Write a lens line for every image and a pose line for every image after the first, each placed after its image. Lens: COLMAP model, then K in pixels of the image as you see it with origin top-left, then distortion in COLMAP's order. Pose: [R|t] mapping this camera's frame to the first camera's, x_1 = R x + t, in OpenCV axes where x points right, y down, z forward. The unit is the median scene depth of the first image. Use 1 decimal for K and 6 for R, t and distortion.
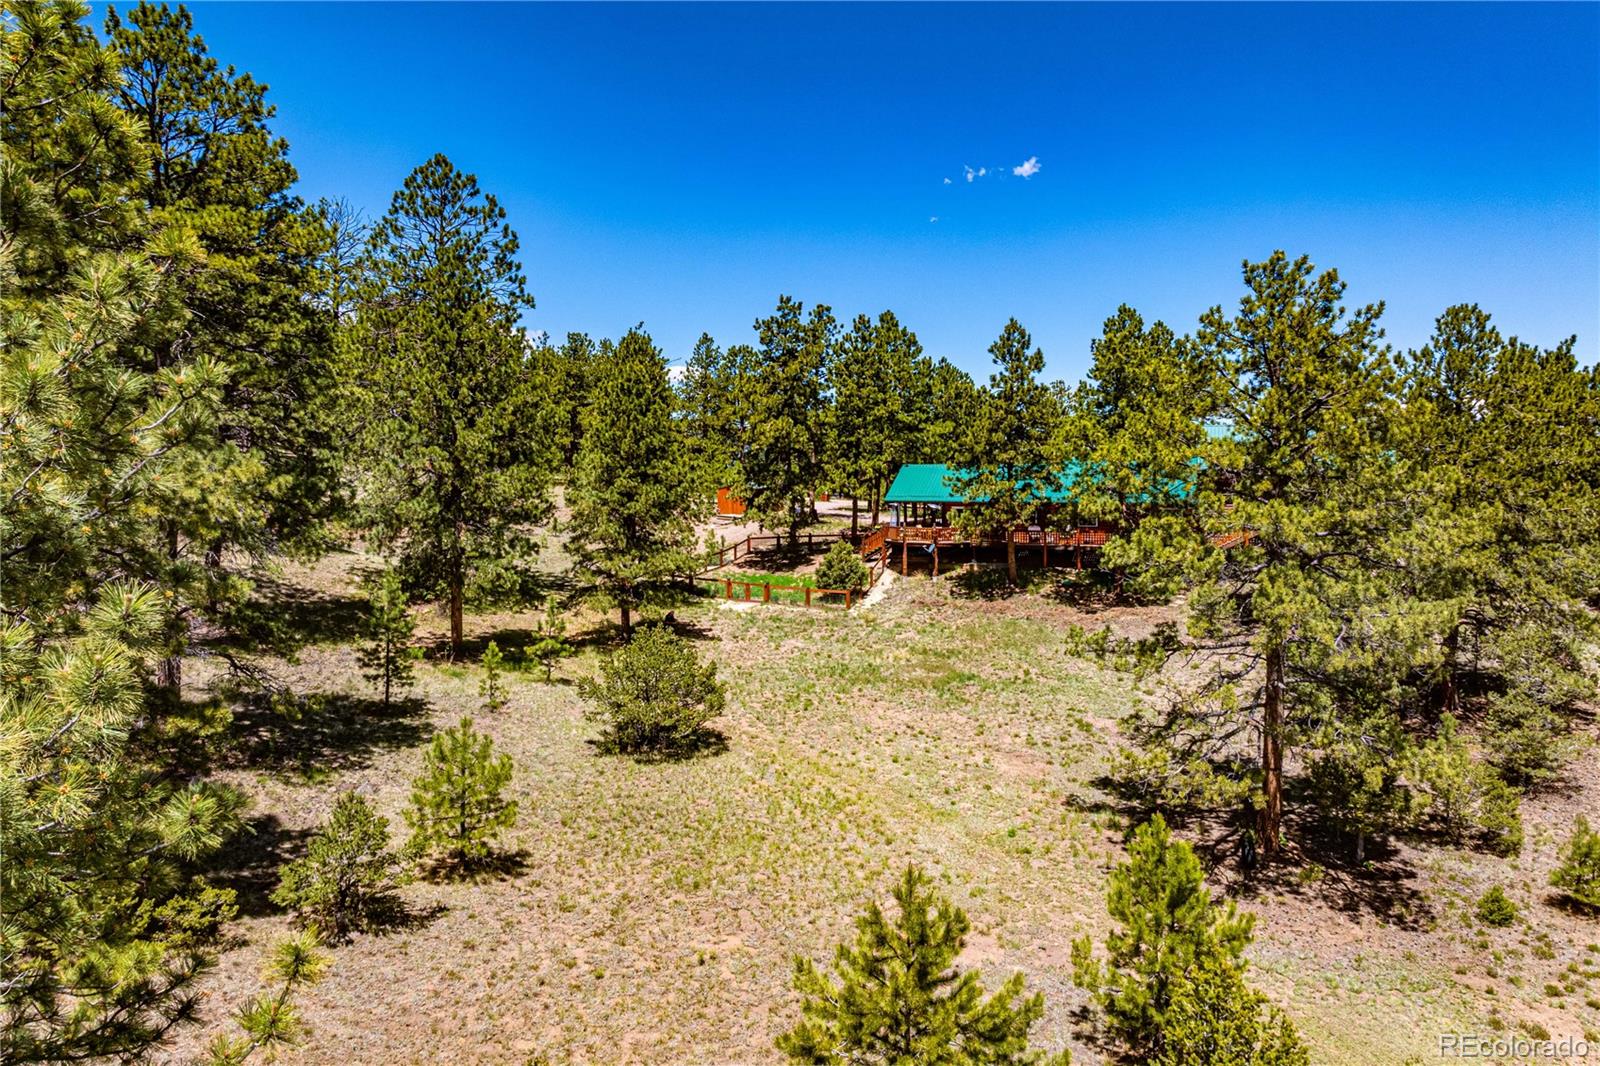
lens RADIAL K [[1141.2, 0, 800.0], [0, 1141.2, 530.2], [0, 0, 1]] dist [-0.041079, 0.030432]
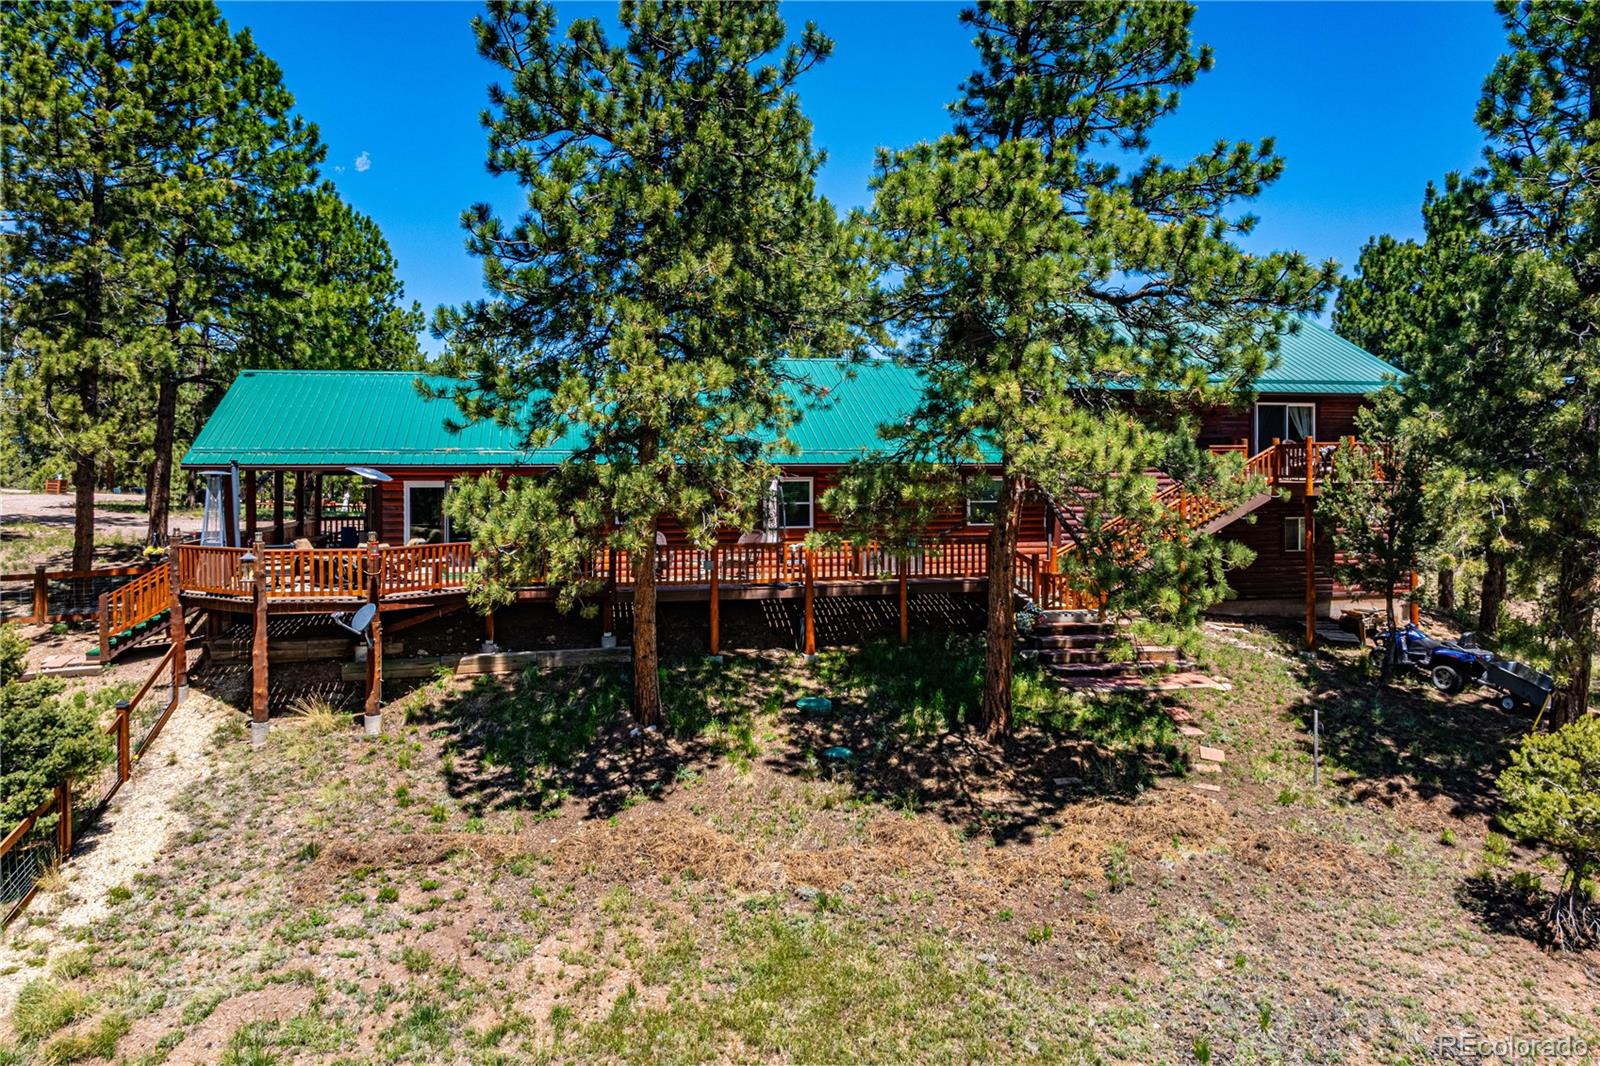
lens RADIAL K [[1141.2, 0, 789.6], [0, 1141.2, 459.7], [0, 0, 1]] dist [-0.041079, 0.030432]
pose [[0.848008, 0.003211, 0.529974, 0.054220], [0.031753, 0.997877, -0.056853, -0.004547], [-0.529031, 0.065040, 0.846106, 0.687081]]
